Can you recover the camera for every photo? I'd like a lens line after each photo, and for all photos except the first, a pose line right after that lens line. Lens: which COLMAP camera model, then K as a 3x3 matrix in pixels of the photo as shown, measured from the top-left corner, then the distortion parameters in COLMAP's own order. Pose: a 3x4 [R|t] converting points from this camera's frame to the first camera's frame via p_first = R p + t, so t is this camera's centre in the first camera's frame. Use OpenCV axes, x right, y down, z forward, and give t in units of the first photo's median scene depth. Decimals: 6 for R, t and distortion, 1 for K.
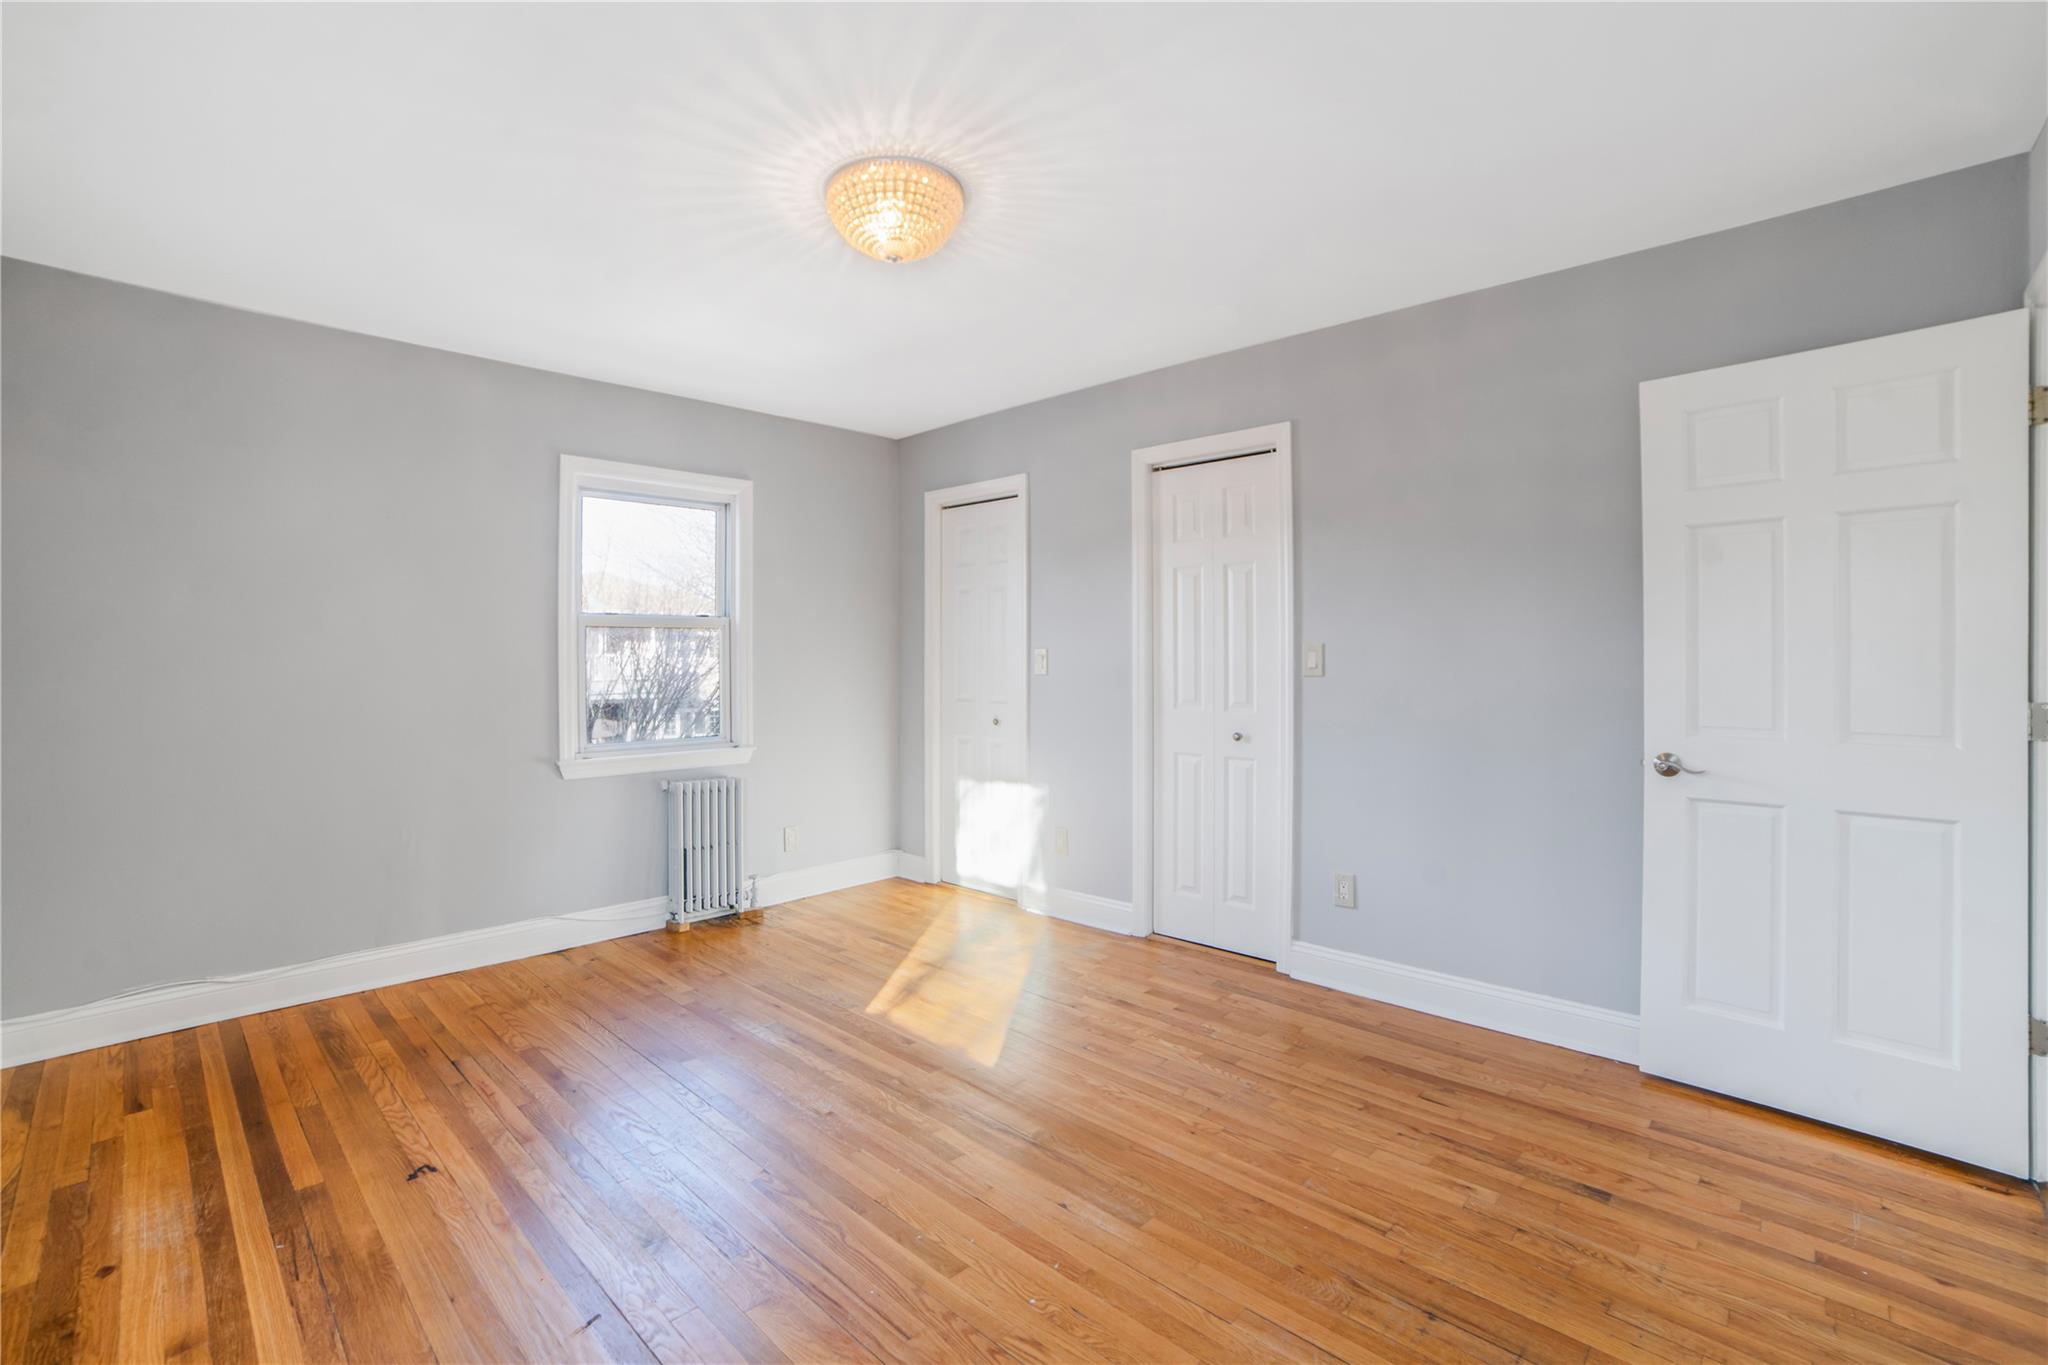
lens RADIAL K [[906.5, 0, 1026.2], [0, 906.5, 653.6], [0, 0, 1]] dist [-0.077759, 0.032349]
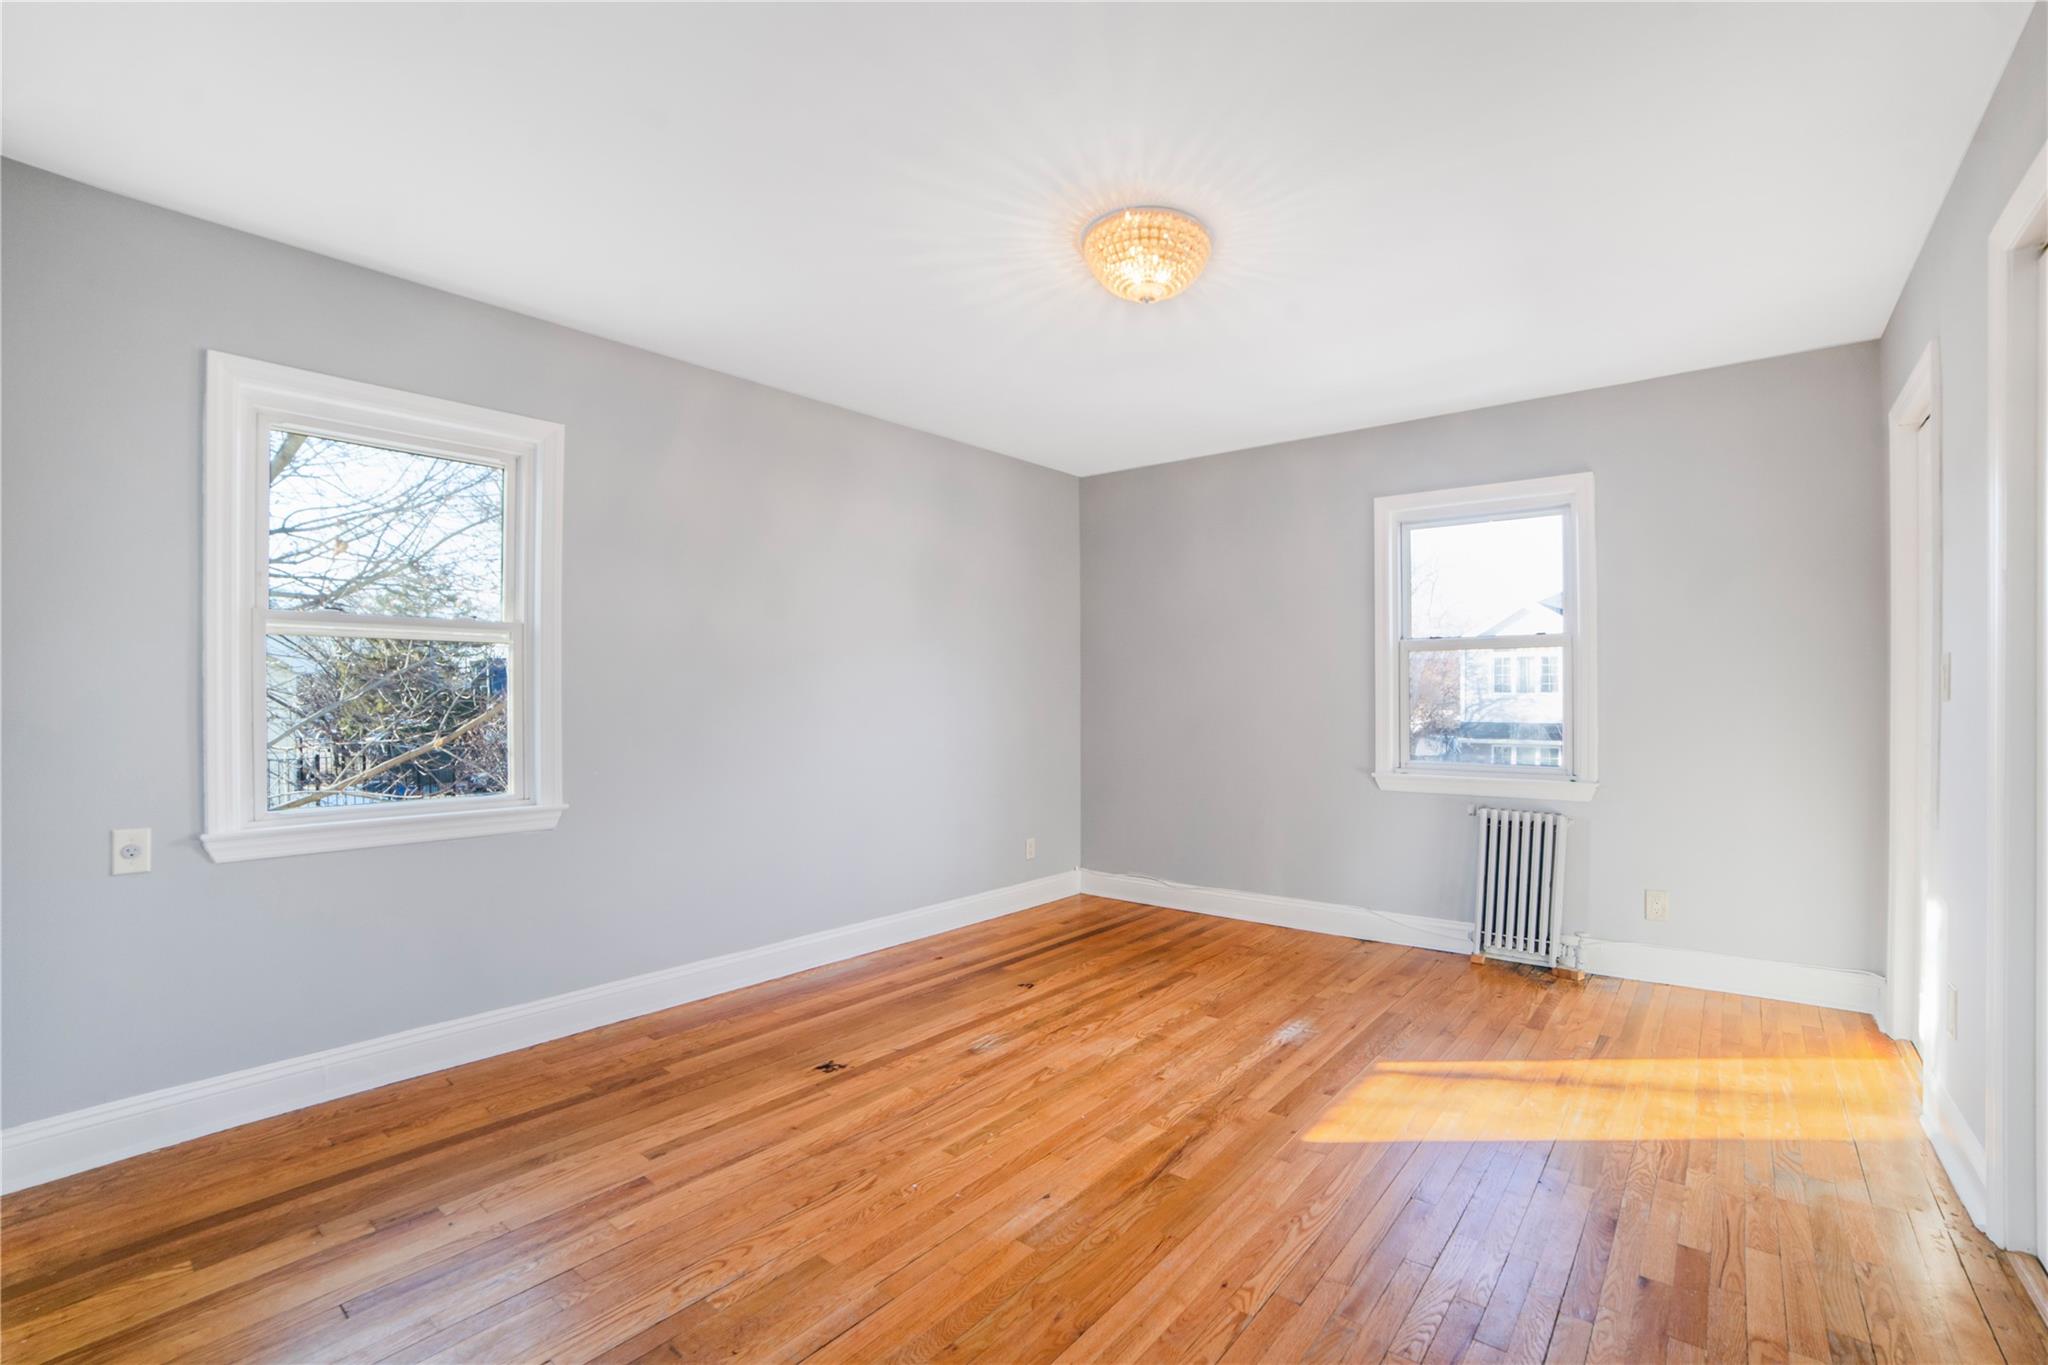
lens RADIAL K [[899.7, 0, 1029.6], [0, 899.7, 702.4], [0, 0, 1]] dist [-0.078786, 0.031582]
pose [[0.088198, 0.005291, -0.996089, 0.668019], [0.007830, 0.999951, 0.006005, 0.026238], [0.996072, -0.008329, 0.088152, 0.563208]]
